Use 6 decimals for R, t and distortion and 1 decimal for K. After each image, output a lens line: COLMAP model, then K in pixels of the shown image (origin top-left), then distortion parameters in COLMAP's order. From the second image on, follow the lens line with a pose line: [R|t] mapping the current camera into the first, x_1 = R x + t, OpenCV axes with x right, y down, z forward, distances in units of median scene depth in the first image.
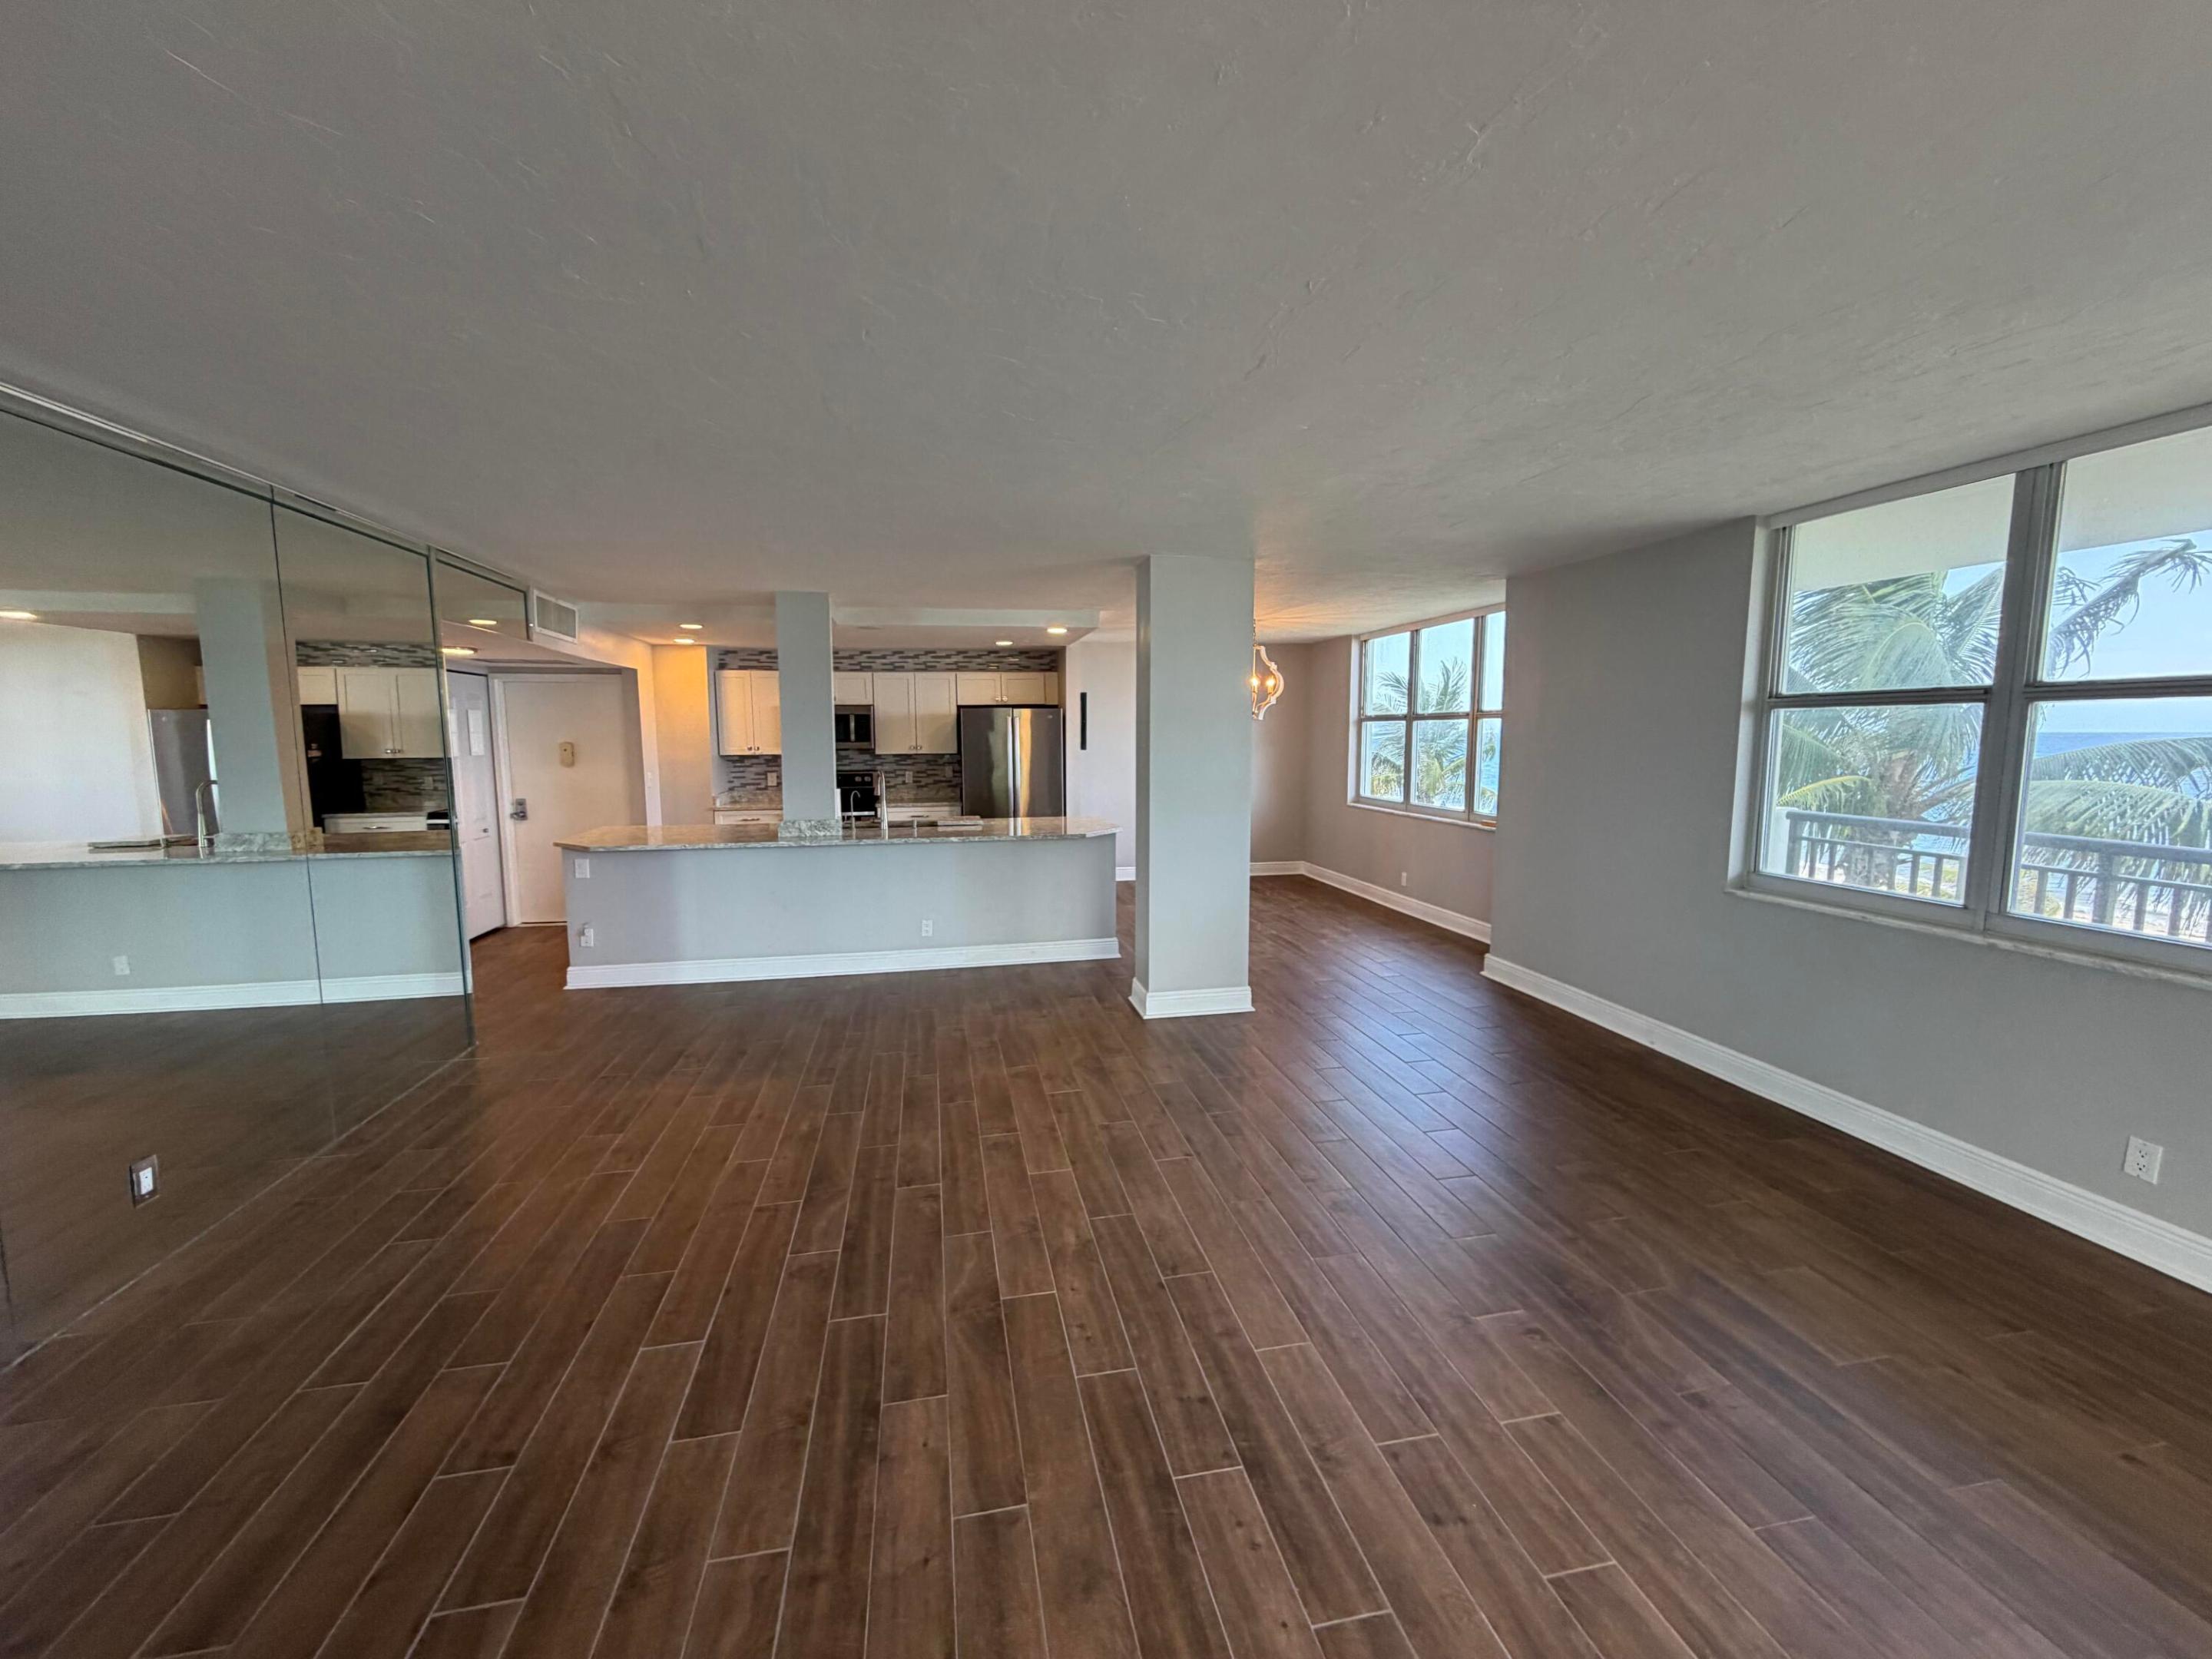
lens RADIAL K [[891.7, 0, 1098.8], [0, 891.7, 828.7], [0, 0, 1]] dist [0.002166, -0.000592]
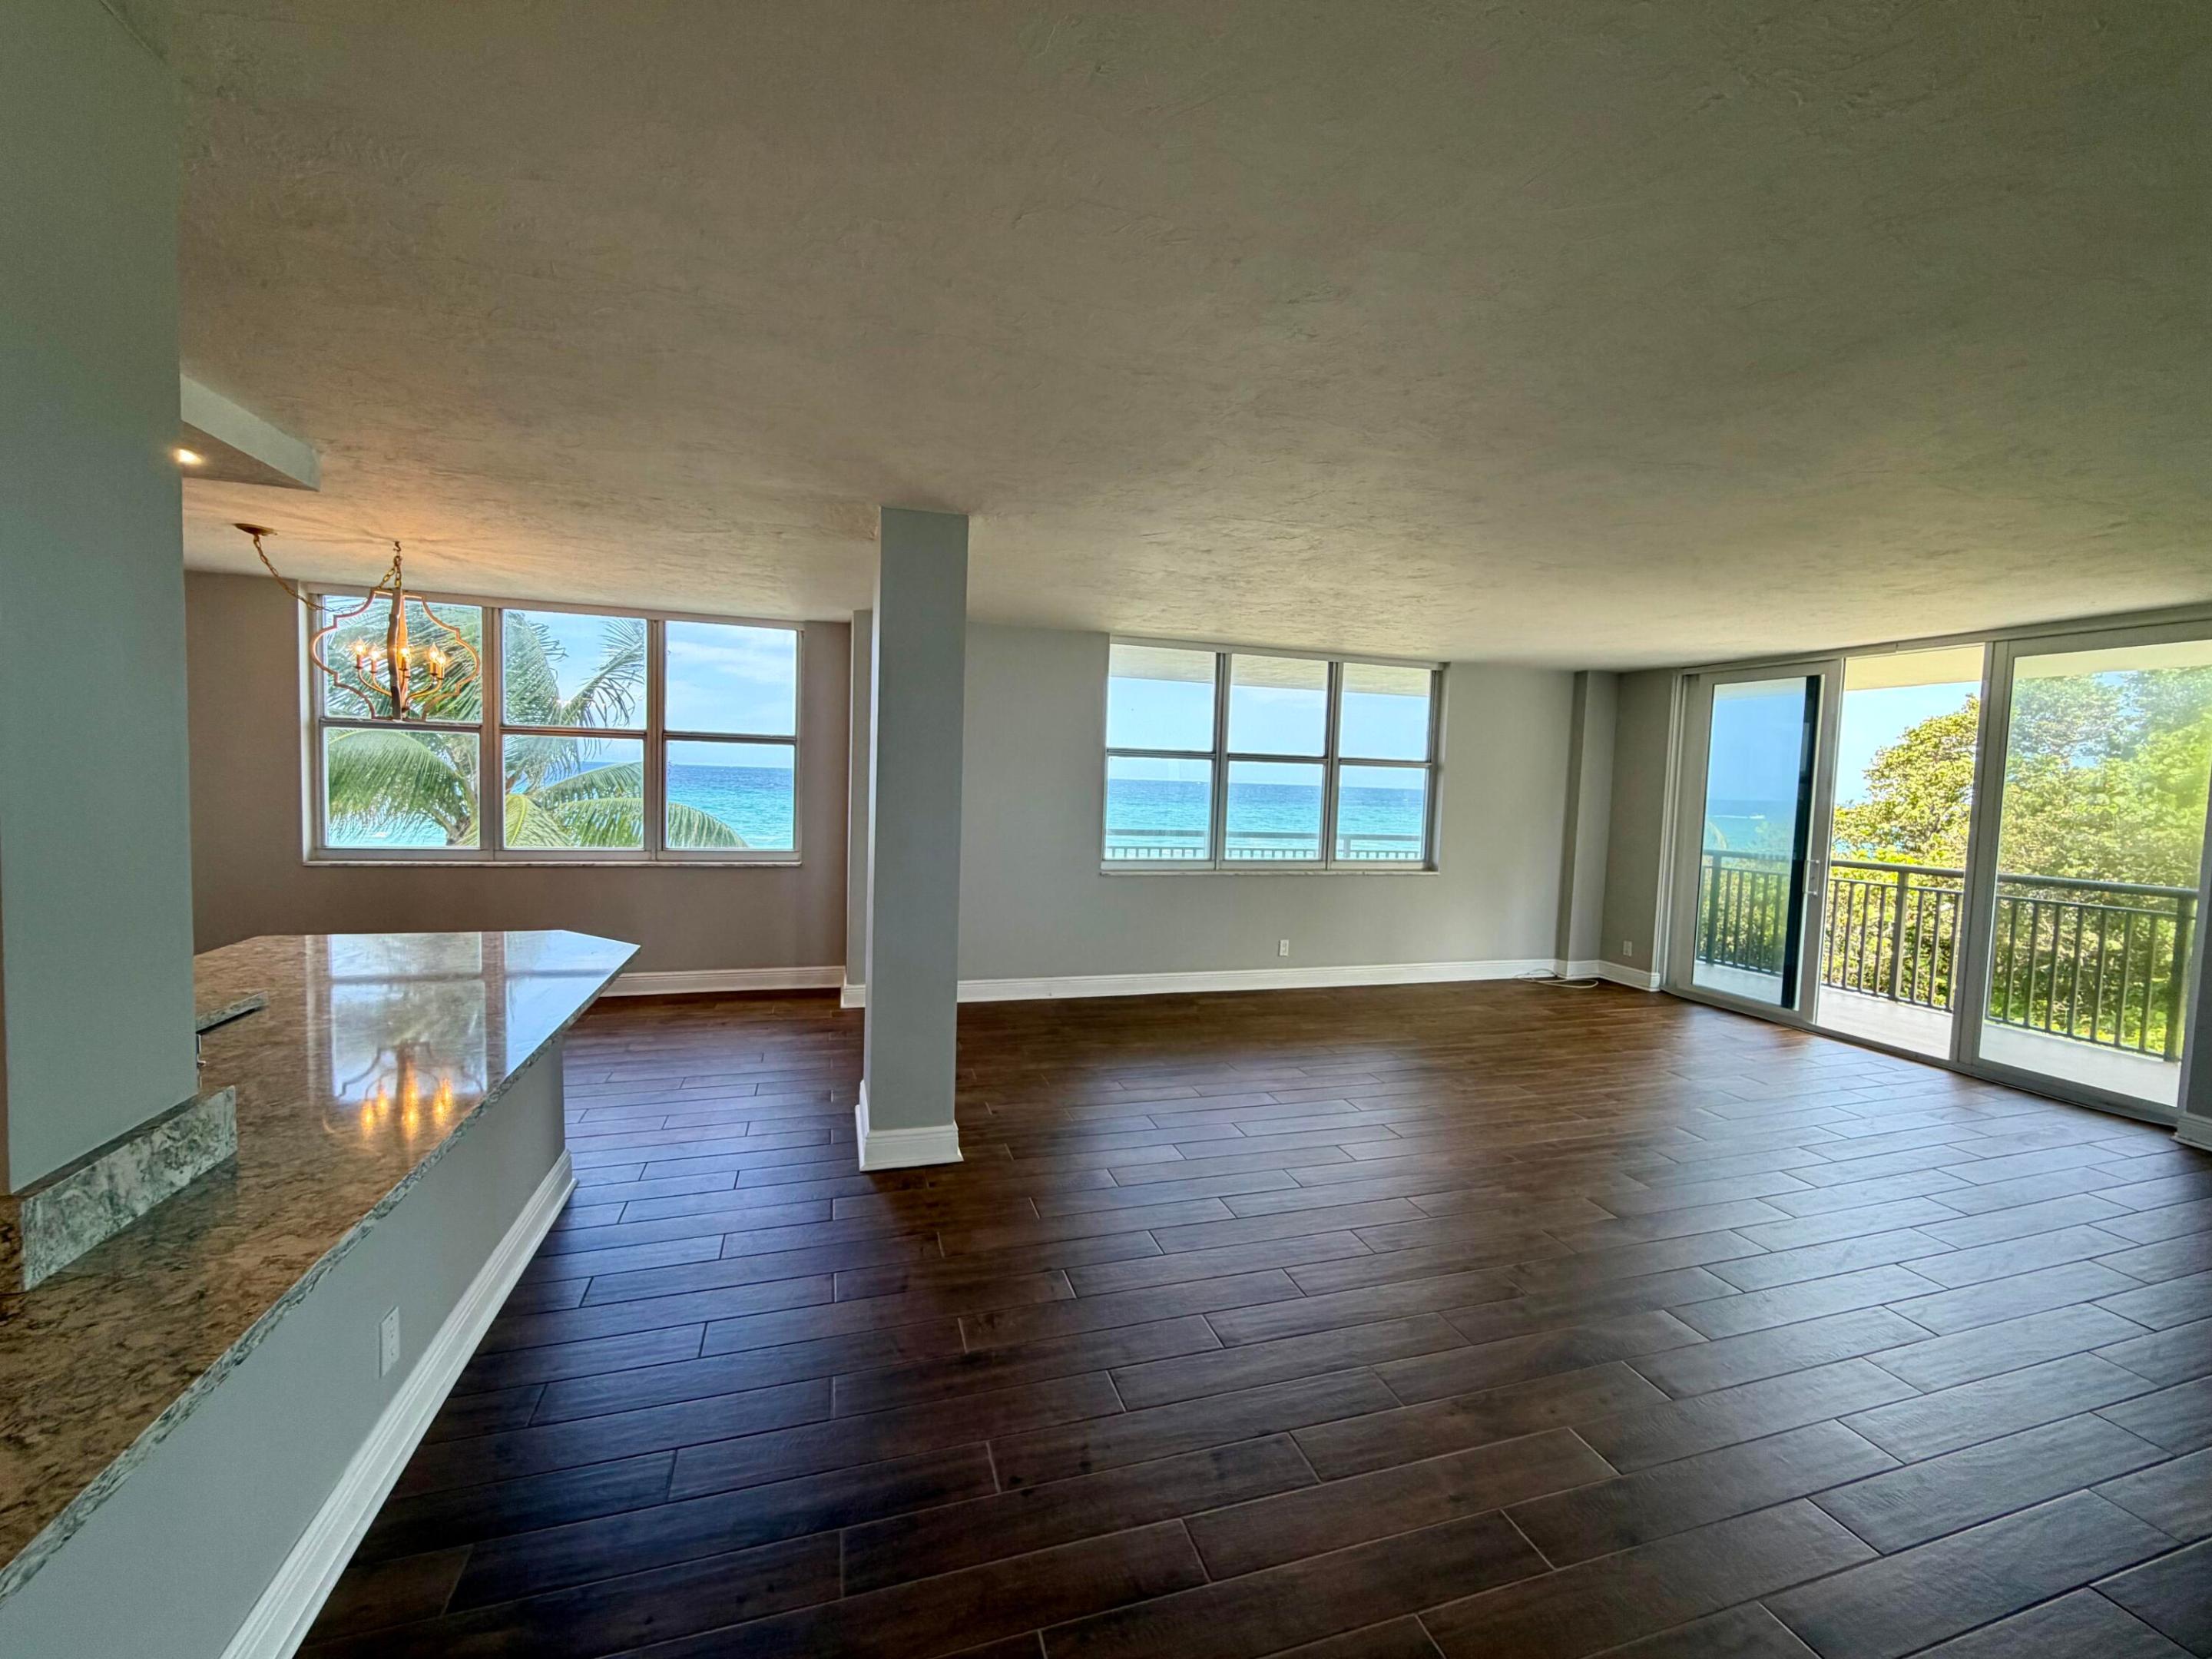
lens RADIAL K [[891.7, 0, 1097.9], [0, 891.7, 826.8], [0, 0, 1]] dist [0.002166, -0.000592]
pose [[-0.114464, -0.056663, 0.991810, -1.050467], [0.075939, 0.994952, 0.065607, -0.144348], [-0.990521, 0.082827, -0.109583, 1.522614]]
